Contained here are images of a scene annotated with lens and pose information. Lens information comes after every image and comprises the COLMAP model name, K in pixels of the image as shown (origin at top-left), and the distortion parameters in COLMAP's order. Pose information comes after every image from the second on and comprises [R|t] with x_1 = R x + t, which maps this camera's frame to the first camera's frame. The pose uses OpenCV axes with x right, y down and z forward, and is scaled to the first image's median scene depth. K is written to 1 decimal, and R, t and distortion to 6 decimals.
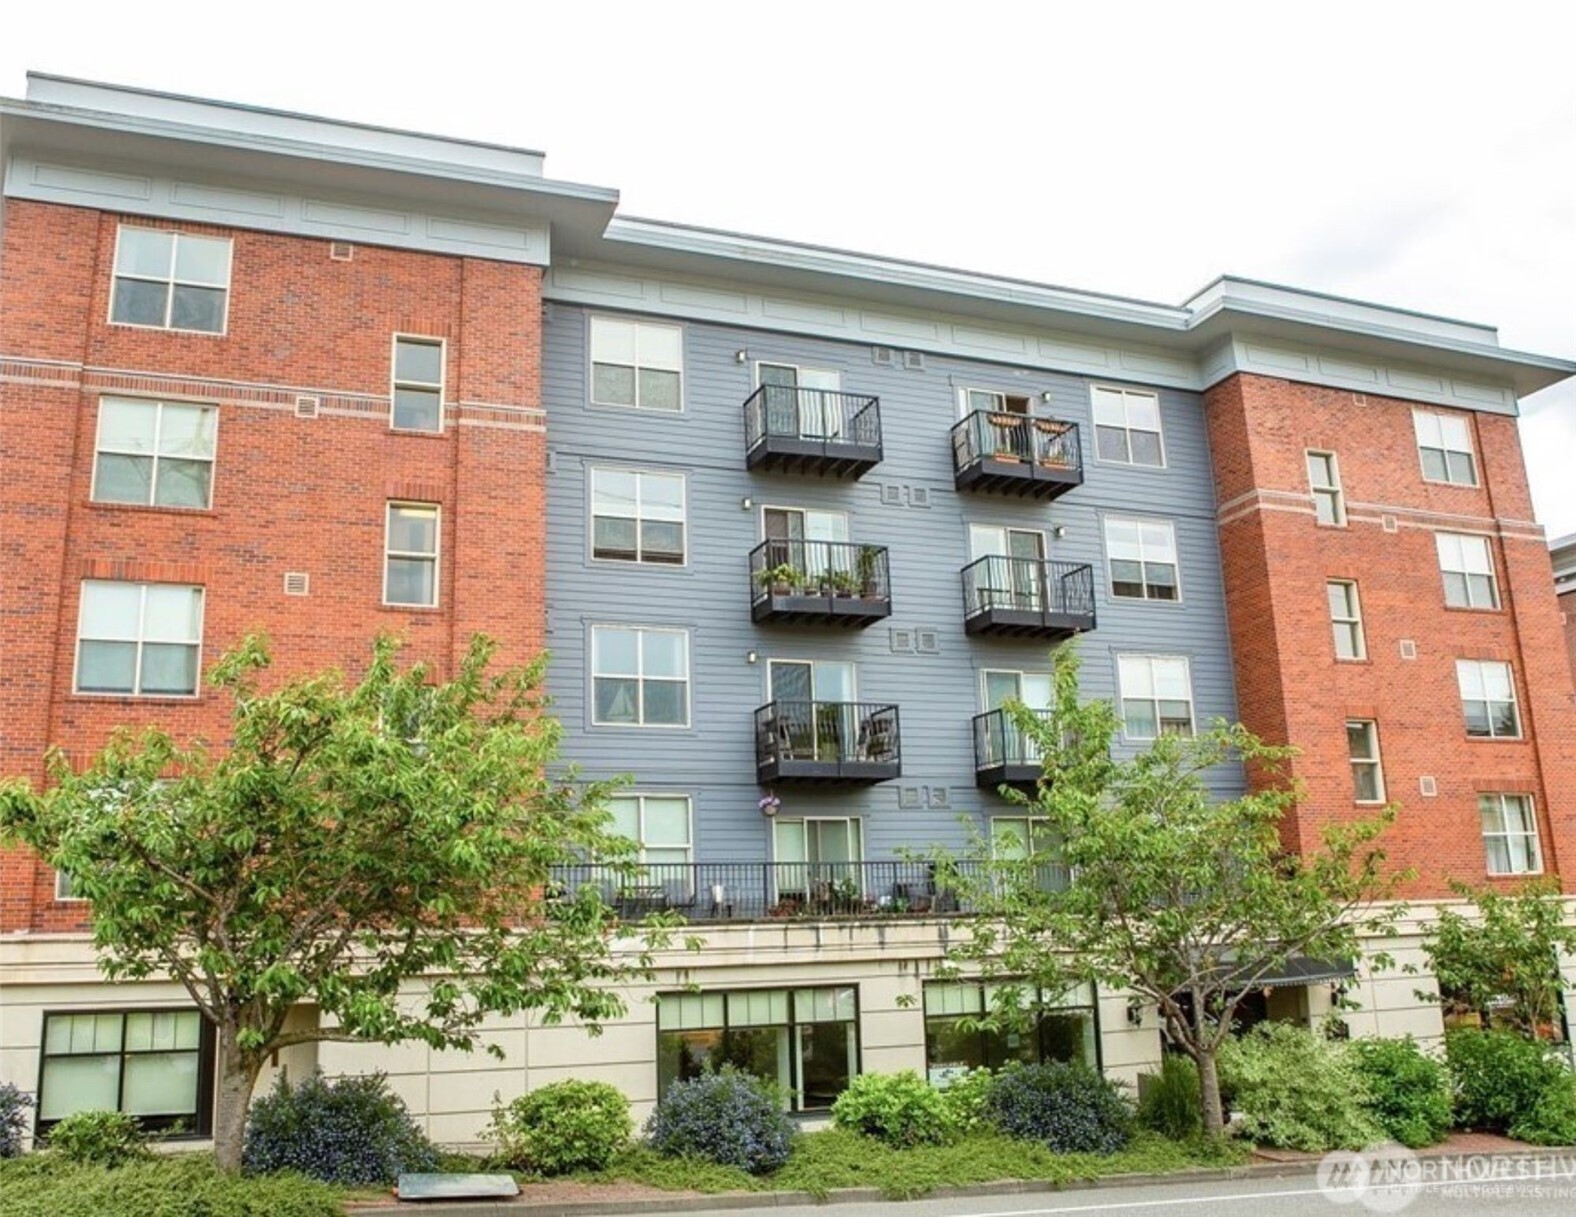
lens RADIAL K [[1327.1, 0, 786.8], [0, 1327.1, 610.1], [0, 0, 1]] dist [-0.068085, 0.029256]
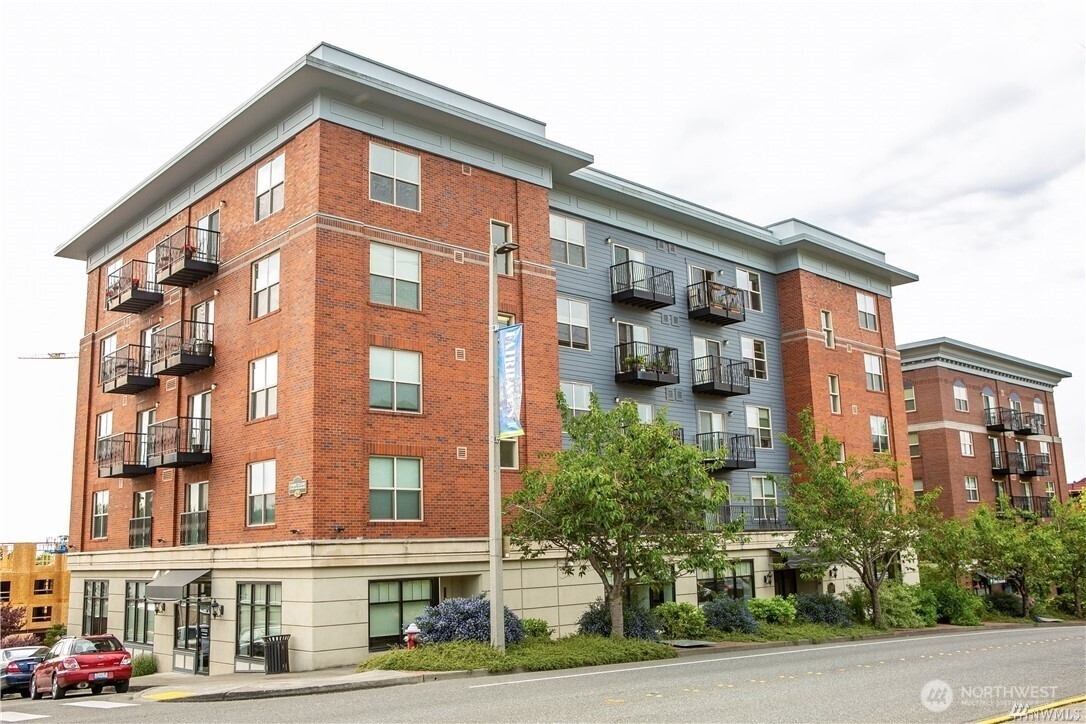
lens RADIAL K [[982.0, 0, 542.4], [0, 982.0, 366.7], [0, 0, 1]] dist [0.006770, 0.006843]
pose [[0.917490, 0.068327, 0.391847, -0.673035], [-0.084329, 0.996155, 0.023751, -0.037342], [-0.388717, -0.054836, 0.919724, -0.276911]]
